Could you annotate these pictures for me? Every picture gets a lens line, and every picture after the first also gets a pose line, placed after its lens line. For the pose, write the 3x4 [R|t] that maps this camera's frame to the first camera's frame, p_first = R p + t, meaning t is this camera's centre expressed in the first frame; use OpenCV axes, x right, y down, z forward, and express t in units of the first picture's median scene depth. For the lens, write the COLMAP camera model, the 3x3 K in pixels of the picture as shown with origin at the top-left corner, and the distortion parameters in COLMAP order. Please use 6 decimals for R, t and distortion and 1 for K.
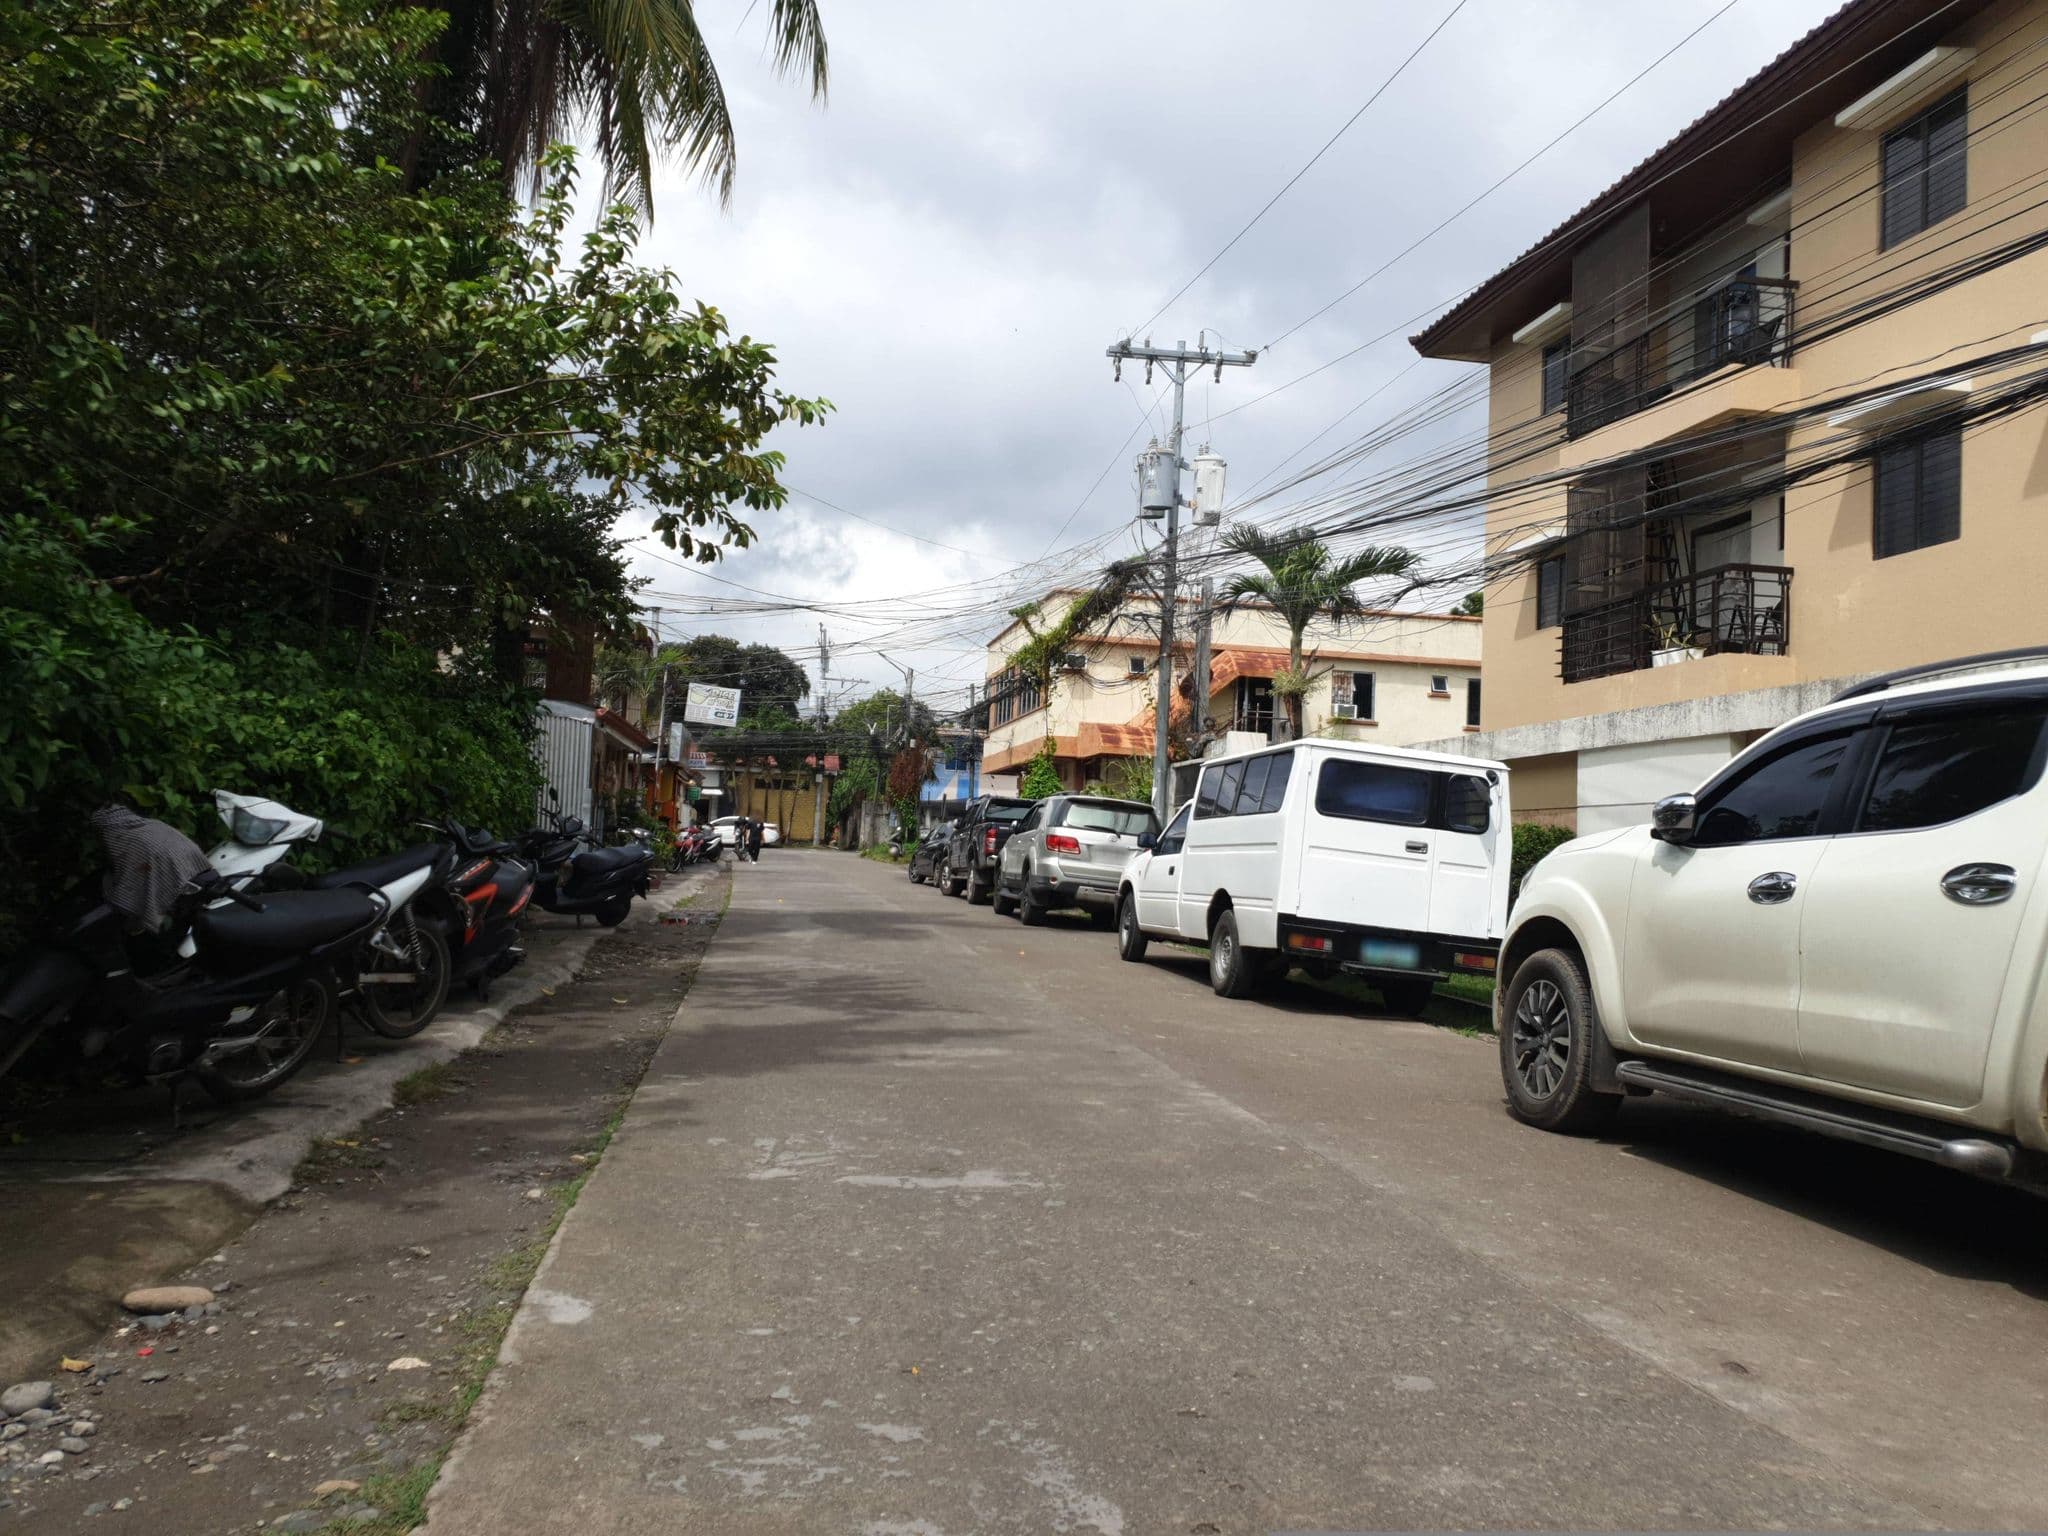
lens RADIAL K [[1213.0, 0, 1024.0], [0, 1213.0, 768.0], [0, 0, 1]] dist [0.055142, -0.000103]
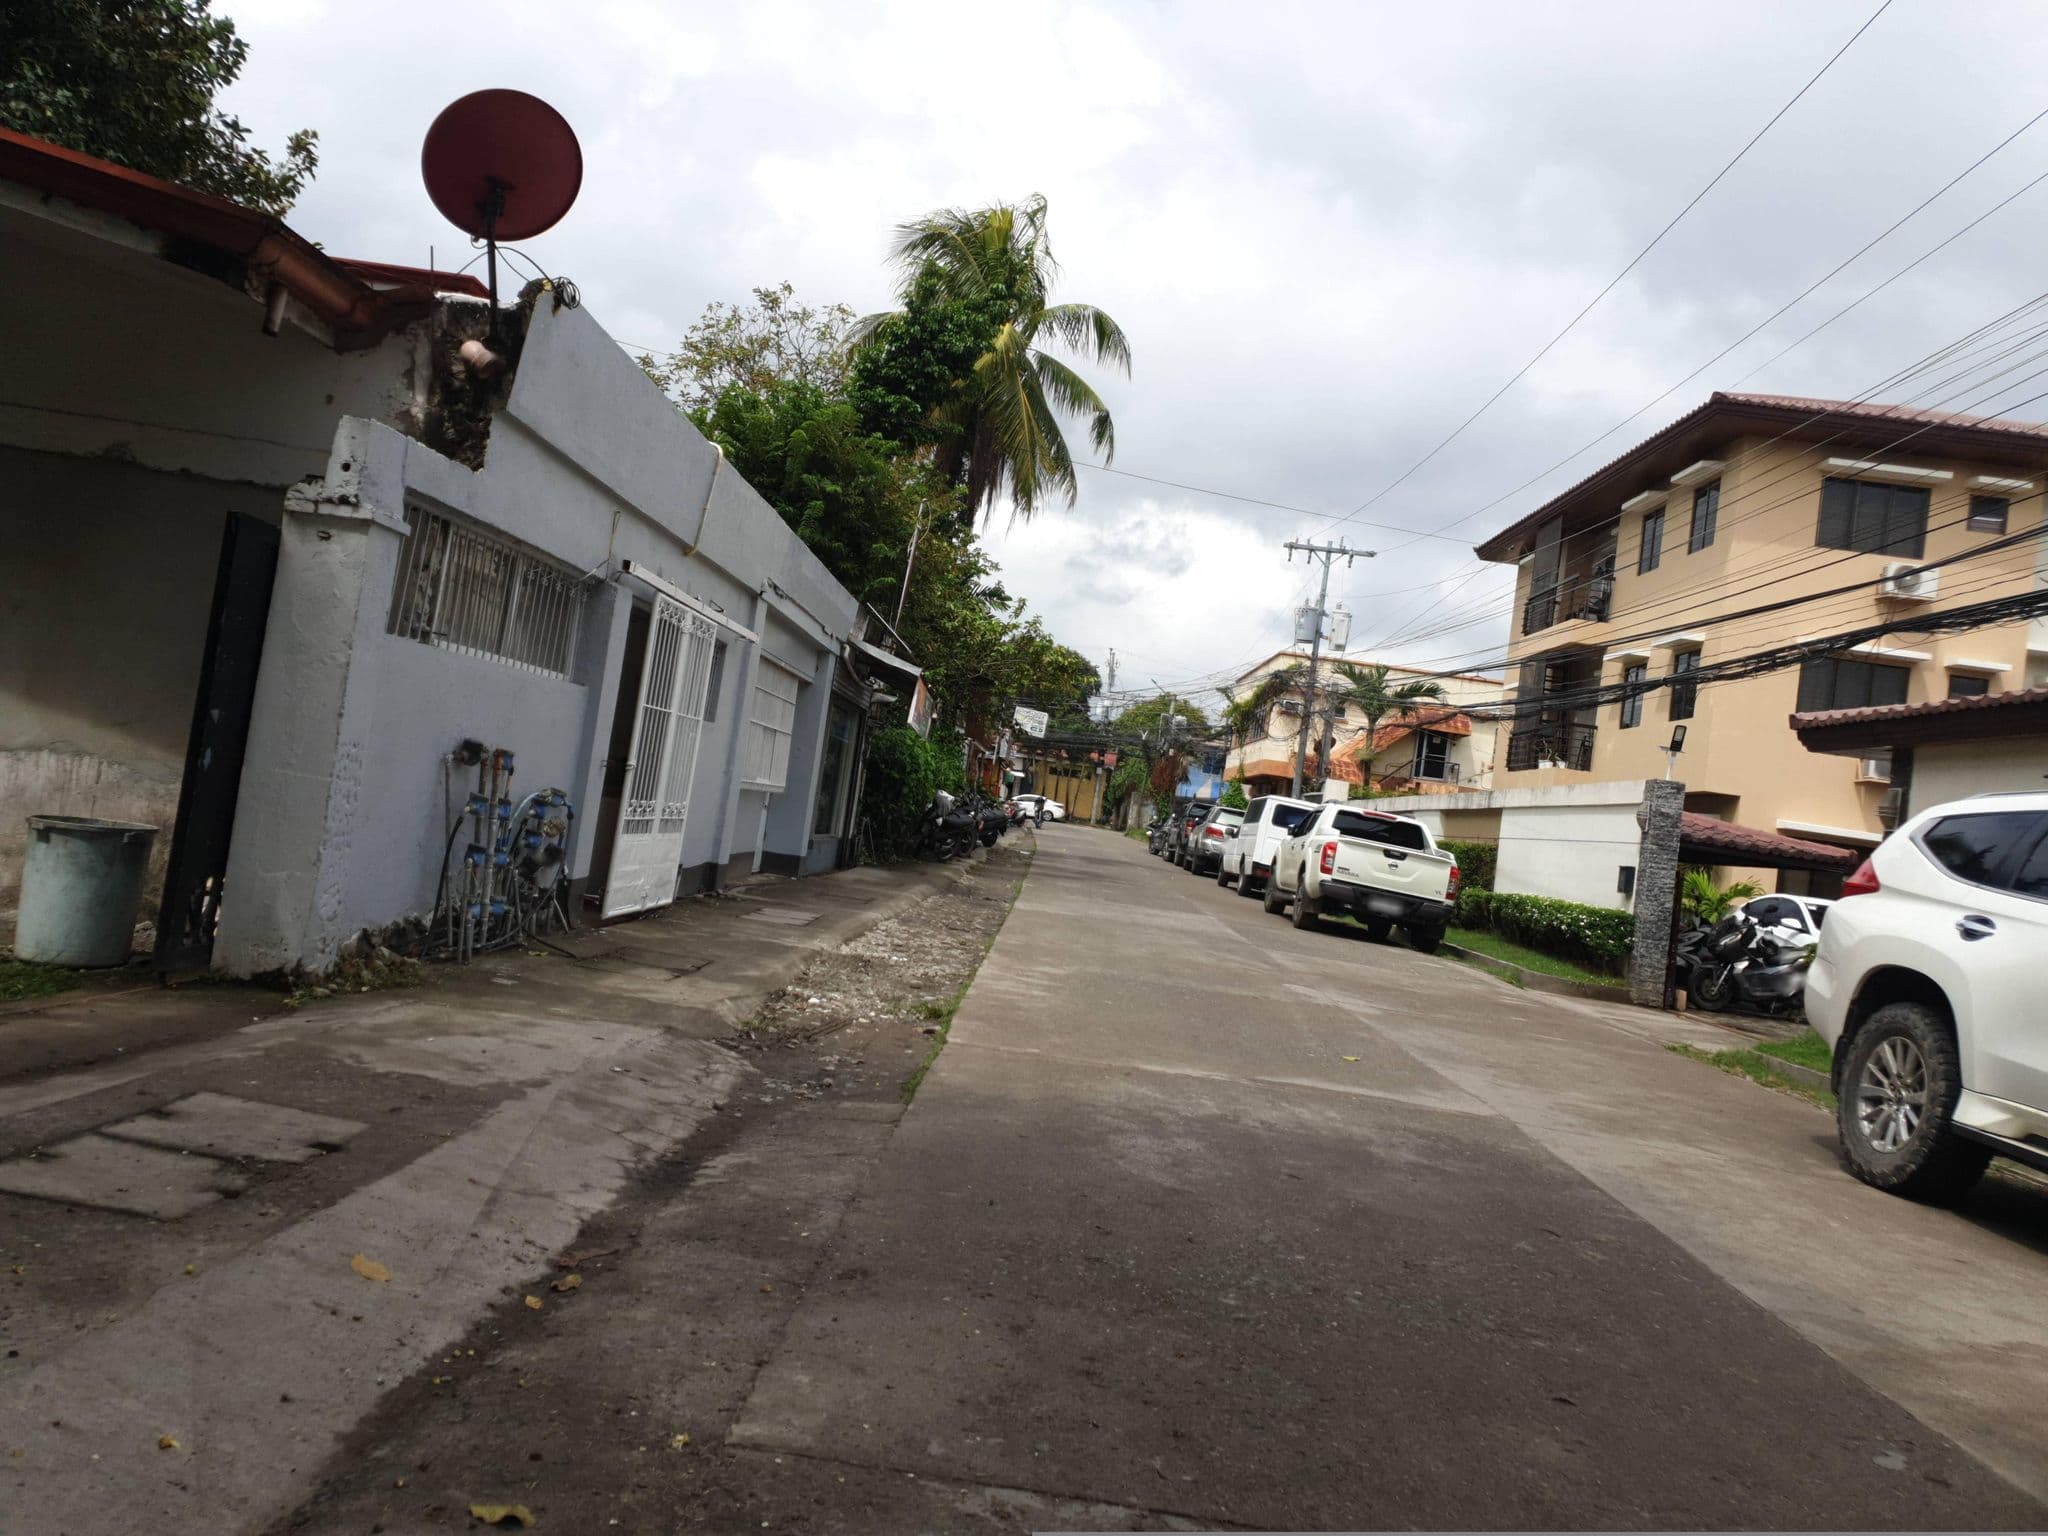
lens RADIAL K [[1213.0, 0, 1024.0], [0, 1213.0, 768.0], [0, 0, 1]] dist [0.055142, -0.000103]
pose [[0.968666, 0.089444, -0.231703, 0.064446], [-0.087144, 0.995992, 0.020166, -0.018119], [0.232578, 0.000657, 0.972577, -0.331683]]
